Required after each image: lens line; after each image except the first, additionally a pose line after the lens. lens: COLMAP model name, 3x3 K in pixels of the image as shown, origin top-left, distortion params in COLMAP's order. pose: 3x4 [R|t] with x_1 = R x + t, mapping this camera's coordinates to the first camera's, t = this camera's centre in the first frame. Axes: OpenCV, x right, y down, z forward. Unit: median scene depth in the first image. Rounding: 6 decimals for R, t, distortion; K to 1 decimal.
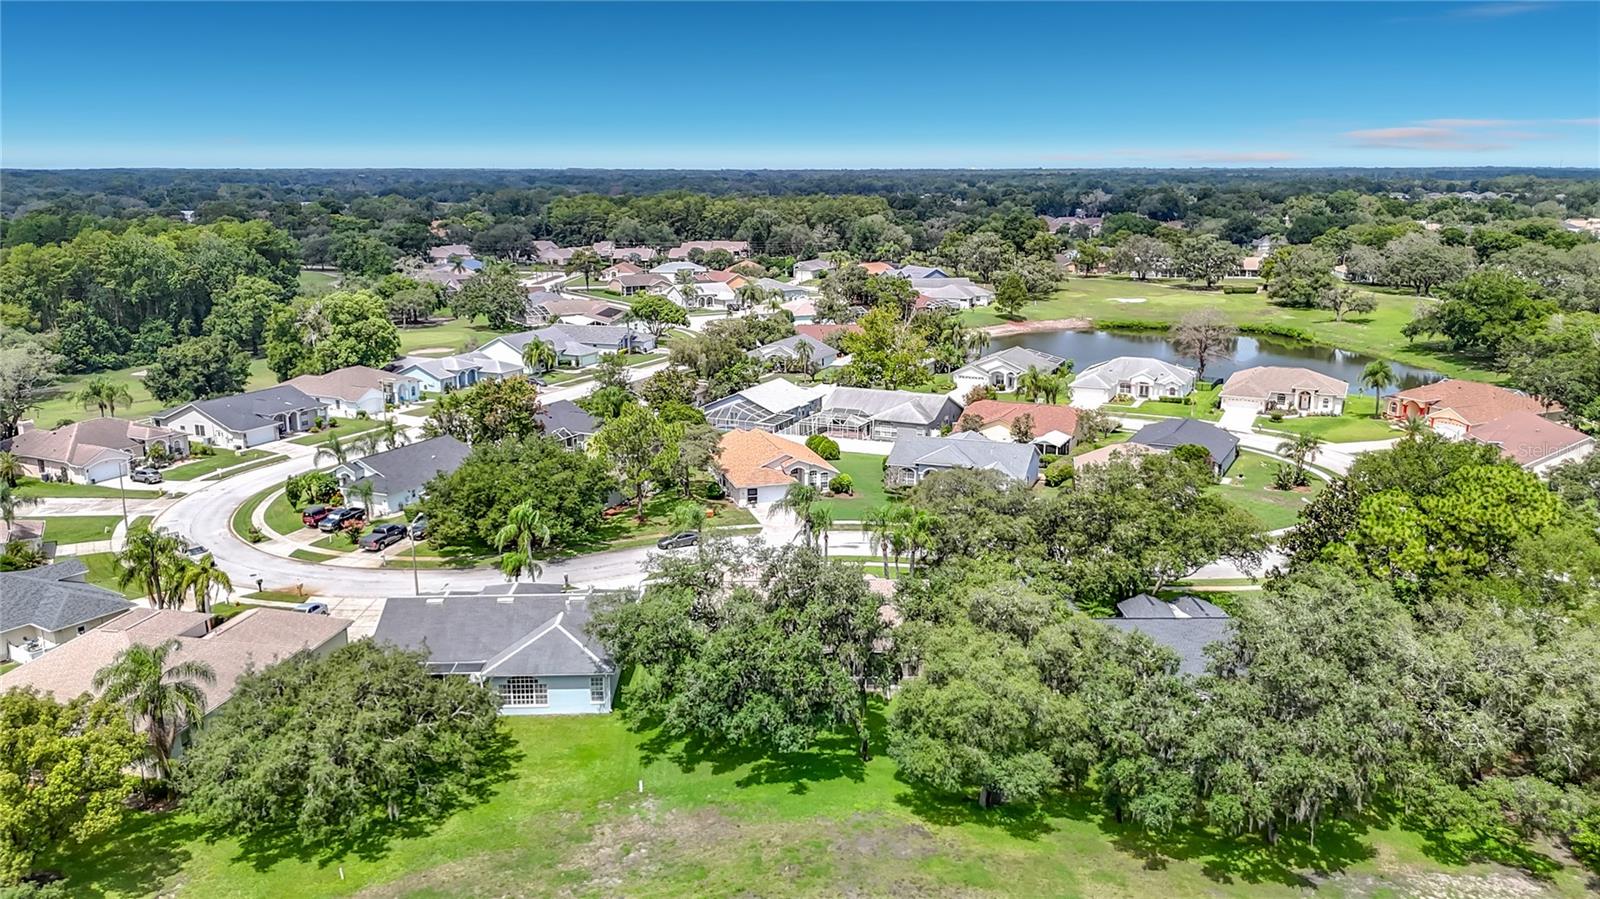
lens RADIAL K [[1202.7, 0, 798.7], [0, 1202.7, 452.3], [0, 0, 1]] dist [0.027250, -0.002781]
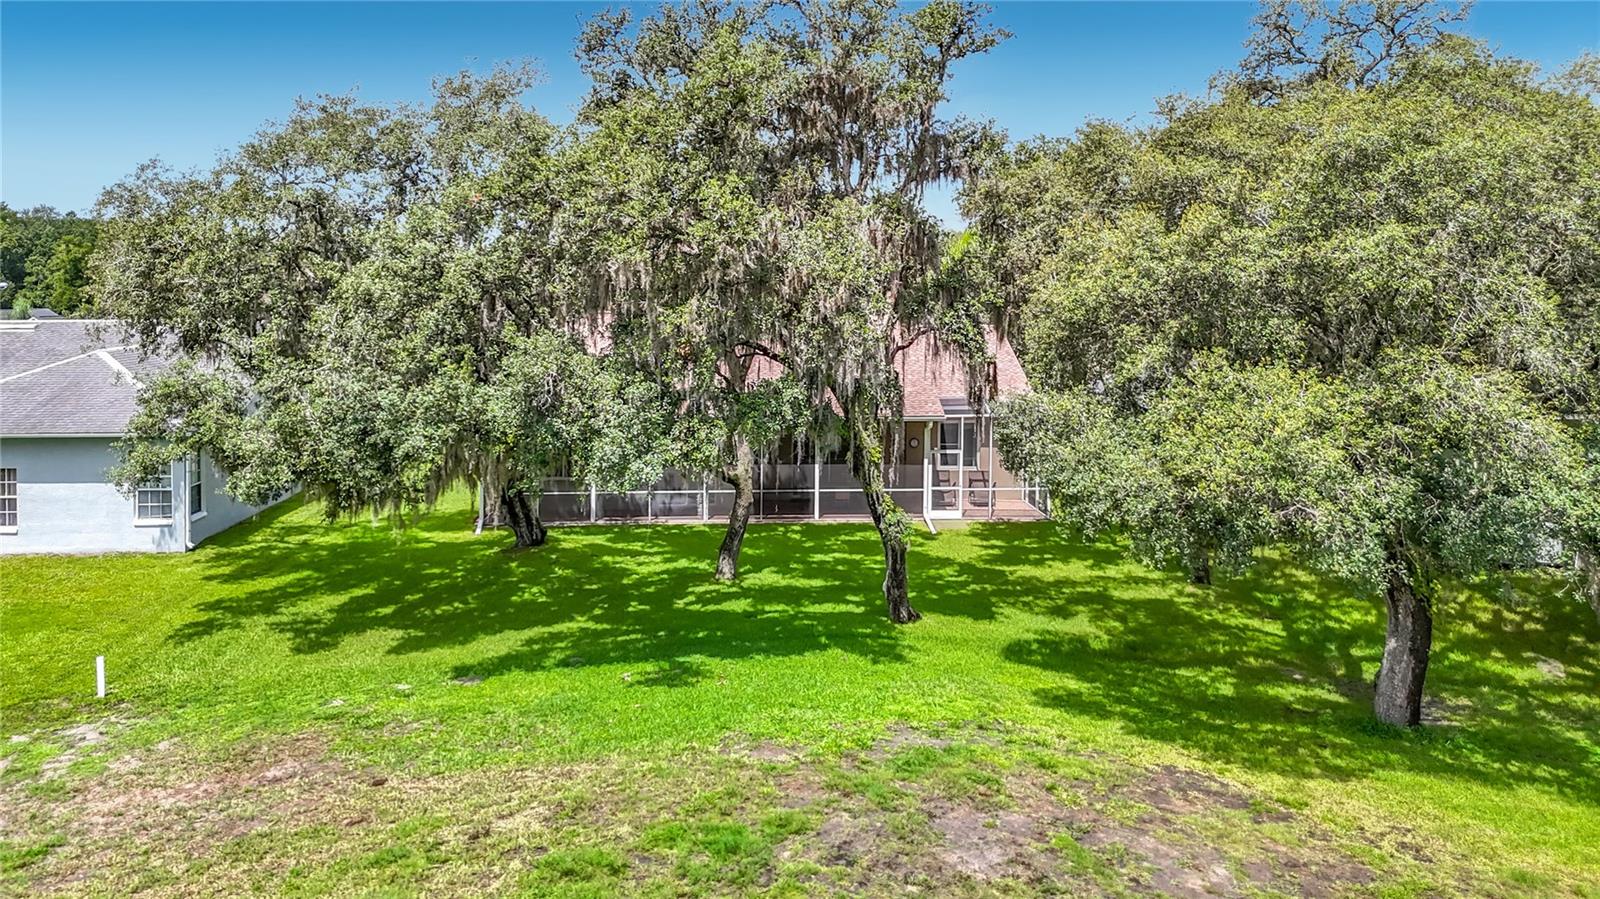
lens RADIAL K [[1202.7, 0, 801.4], [0, 1202.7, 445.8], [0, 0, 1]] dist [0.027250, -0.002781]
pose [[0.998825, 0.018749, 0.044684, 0.016001], [-0.014513, 0.995532, -0.093299, 0.248740], [-0.046234, 0.092541, 0.994635, 0.713241]]
